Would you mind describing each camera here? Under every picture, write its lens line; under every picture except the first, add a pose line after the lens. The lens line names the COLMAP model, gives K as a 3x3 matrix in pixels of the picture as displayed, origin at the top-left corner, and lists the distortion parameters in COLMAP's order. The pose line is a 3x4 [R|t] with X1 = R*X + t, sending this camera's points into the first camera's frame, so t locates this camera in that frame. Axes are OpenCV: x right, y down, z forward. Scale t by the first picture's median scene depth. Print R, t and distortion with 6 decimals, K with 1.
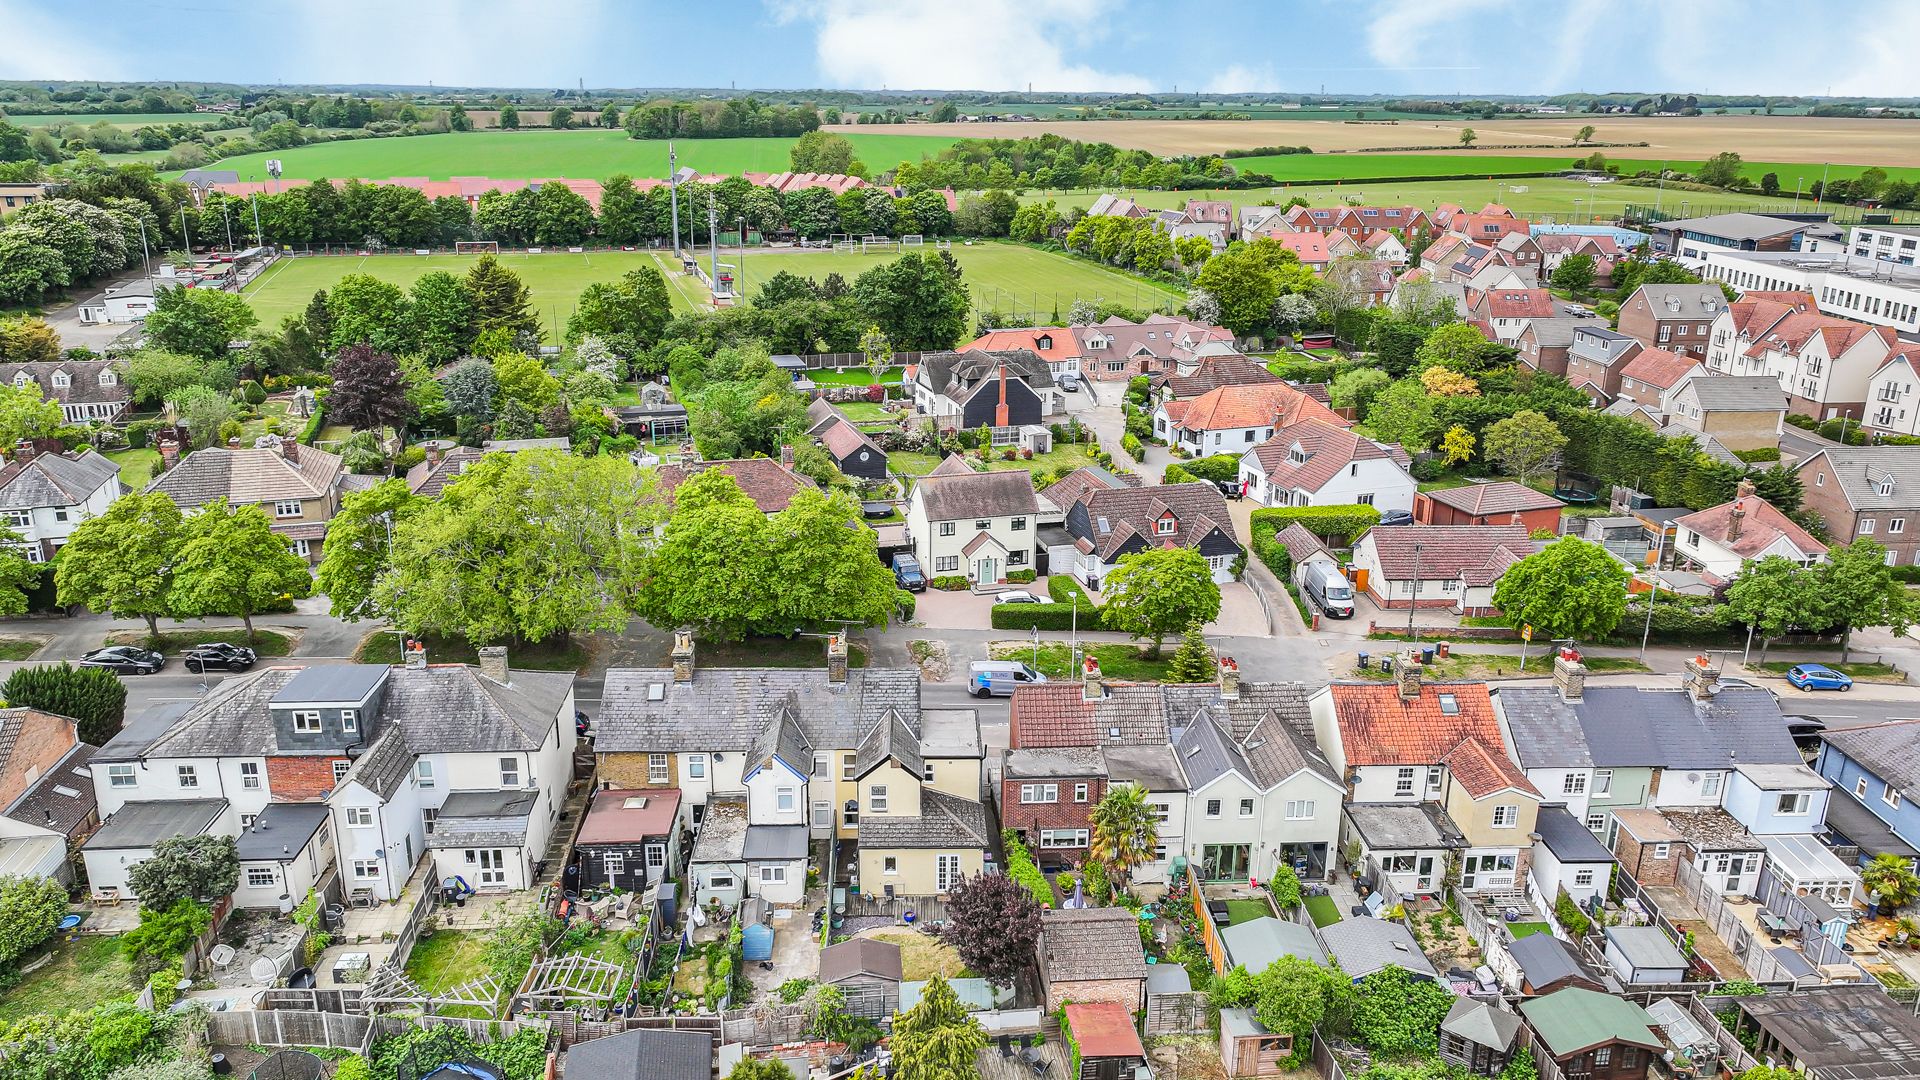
lens RADIAL K [[1381.9, 0, 960.0], [0, 1381.9, 540.0], [0, 0, 1]] dist [0.004611, 0.005685]
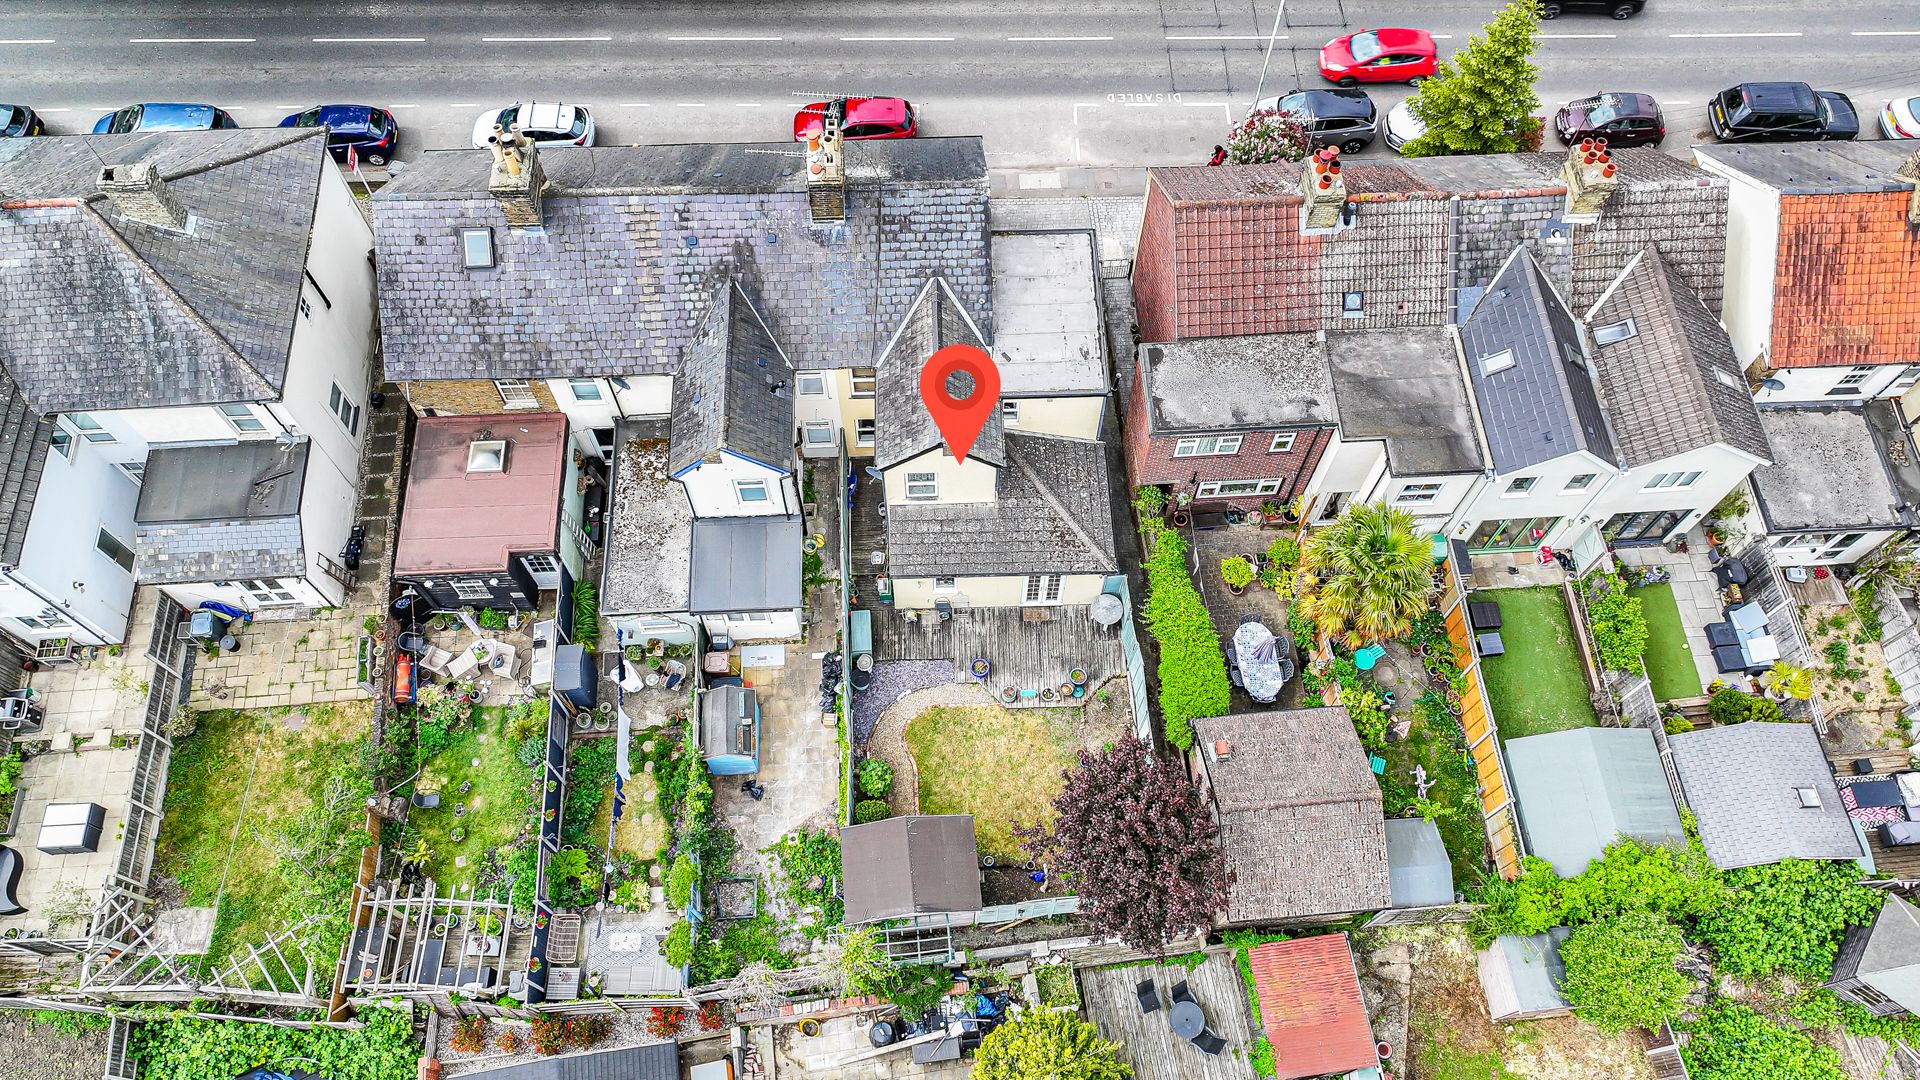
lens RADIAL K [[1381.9, 0, 960.0], [0, 1381.9, 540.0], [0, 0, 1]] dist [0.004611, 0.005685]
pose [[0.999988, -0.004807, -0.001366, -0.041960], [0.004332, 0.697392, 0.716676, -0.189947], [-0.002492, -0.716673, 0.697405, 0.585763]]
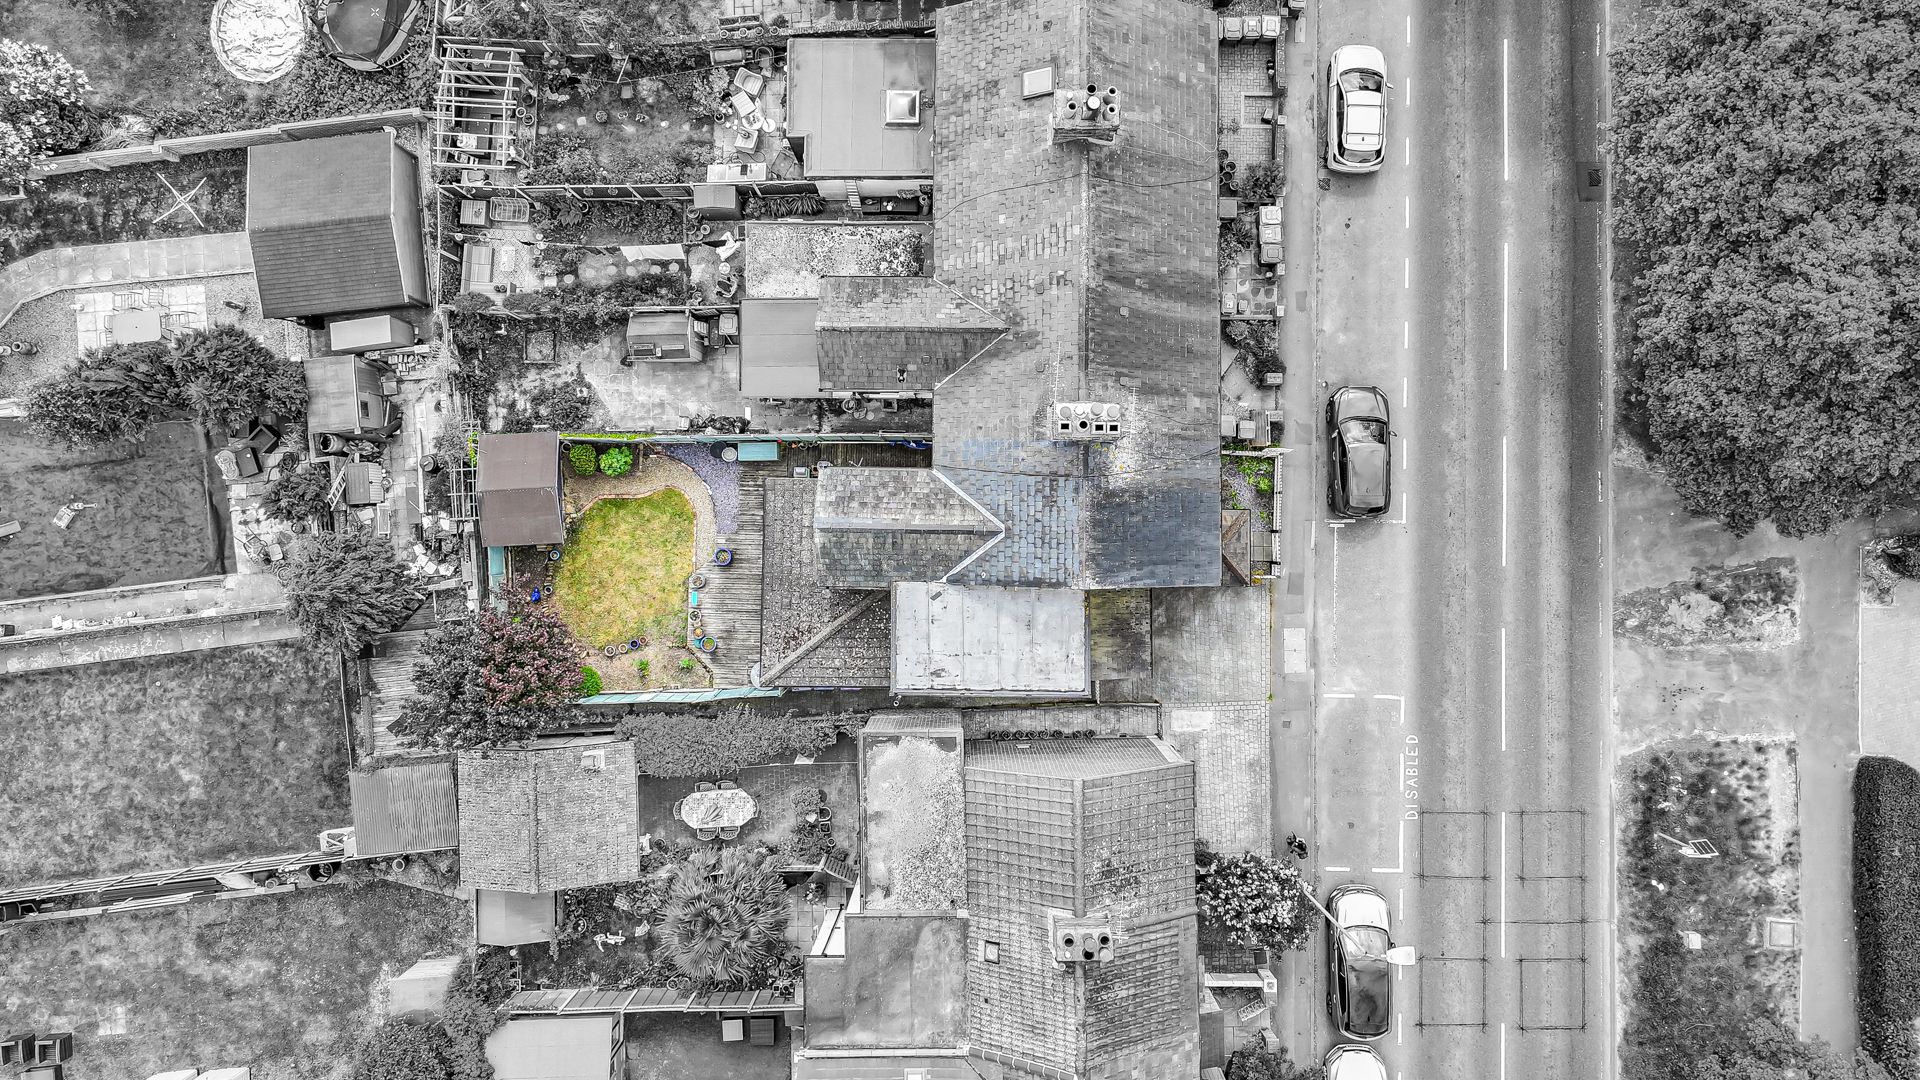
lens RADIAL K [[1363.4, 0, 962.5], [0, 1363.4, 450.7], [0, 0, 1]] dist [0.001007, 0.000943]
pose [[-0.042213, 0.997023, -0.064528, -0.047621], [-0.310102, 0.048321, 0.949474, -0.380197], [0.949766, 0.060091, 0.307139, 0.854633]]
